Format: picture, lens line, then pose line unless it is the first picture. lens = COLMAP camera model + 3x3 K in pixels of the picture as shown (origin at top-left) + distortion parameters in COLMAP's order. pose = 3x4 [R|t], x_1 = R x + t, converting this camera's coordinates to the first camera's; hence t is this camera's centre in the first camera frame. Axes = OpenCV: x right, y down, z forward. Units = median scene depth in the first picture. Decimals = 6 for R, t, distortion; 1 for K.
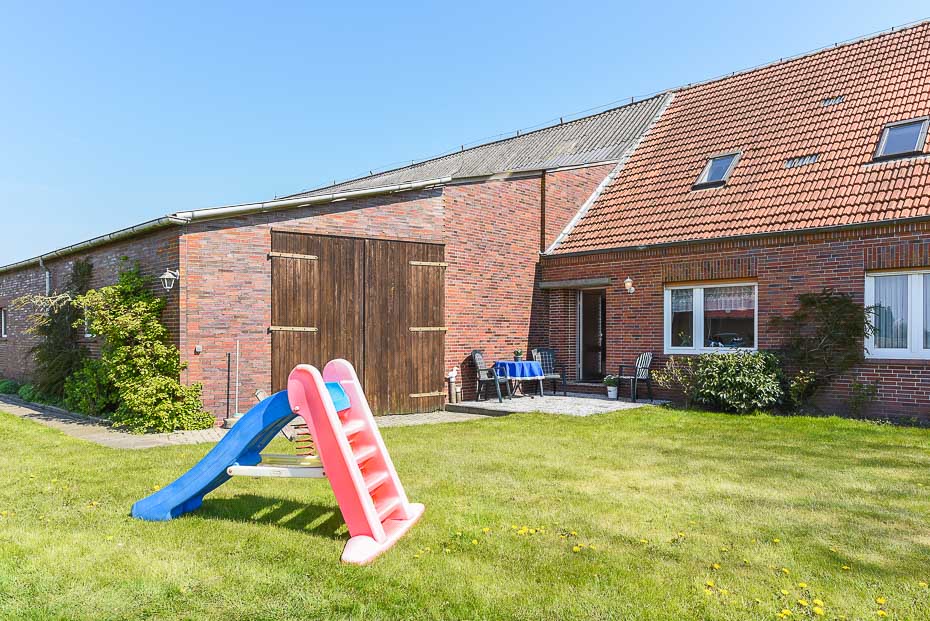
lens RADIAL K [[639.3, 0, 464.0], [0, 639.3, 340.7], [0, 0, 1]] dist [0.001334, 0.000201]
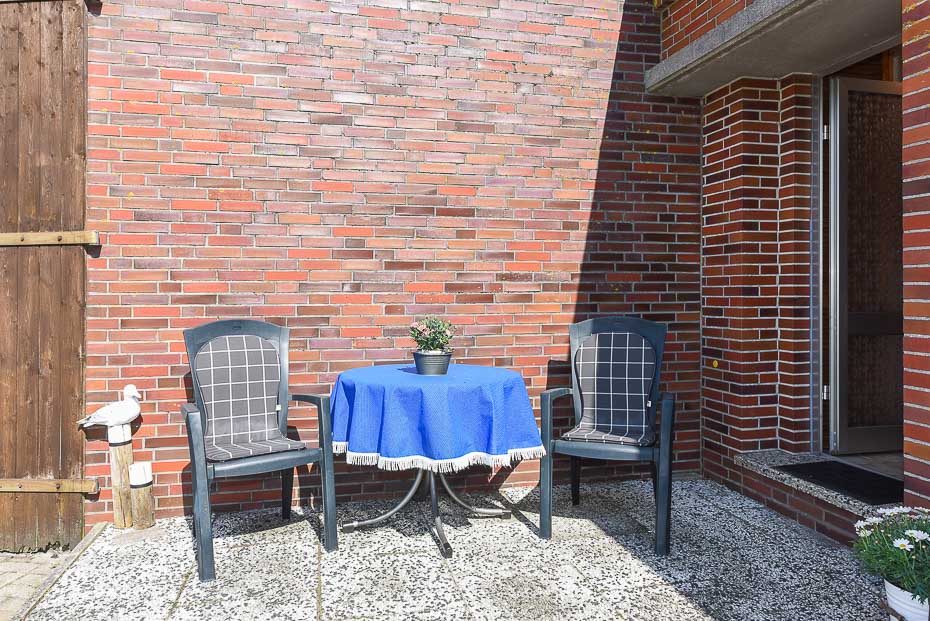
lens RADIAL K [[635.1, 0, 462.9], [0, 635.1, 283.6], [0, 0, 1]] dist [0.001194, 0.000851]
pose [[0.824720, 0.000036, -0.565541, 0.228618], [-0.006287, 0.999939, -0.009104, 0.001396], [0.565506, 0.011063, 0.824670, 0.816413]]
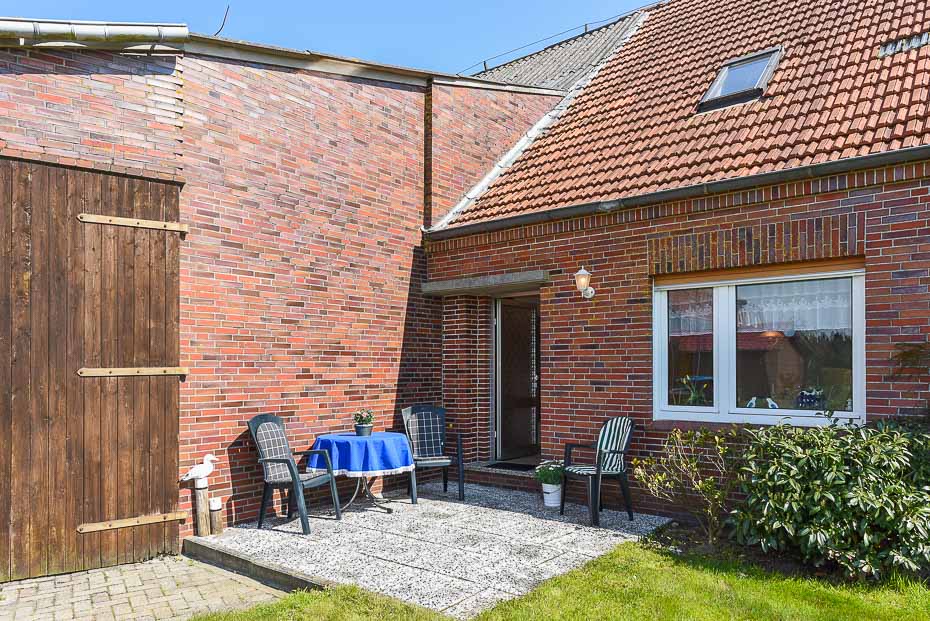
lens RADIAL K [[641.3, 0, 466.1], [0, 641.3, 366.2], [0, 0, 1]] dist [0.000245, -0.000637]
pose [[0.997060, -0.000661, 0.076621, 0.126408], [0.001564, 0.999930, -0.011723, -0.015171], [-0.076608, 0.011808, 0.996991, 0.501871]]
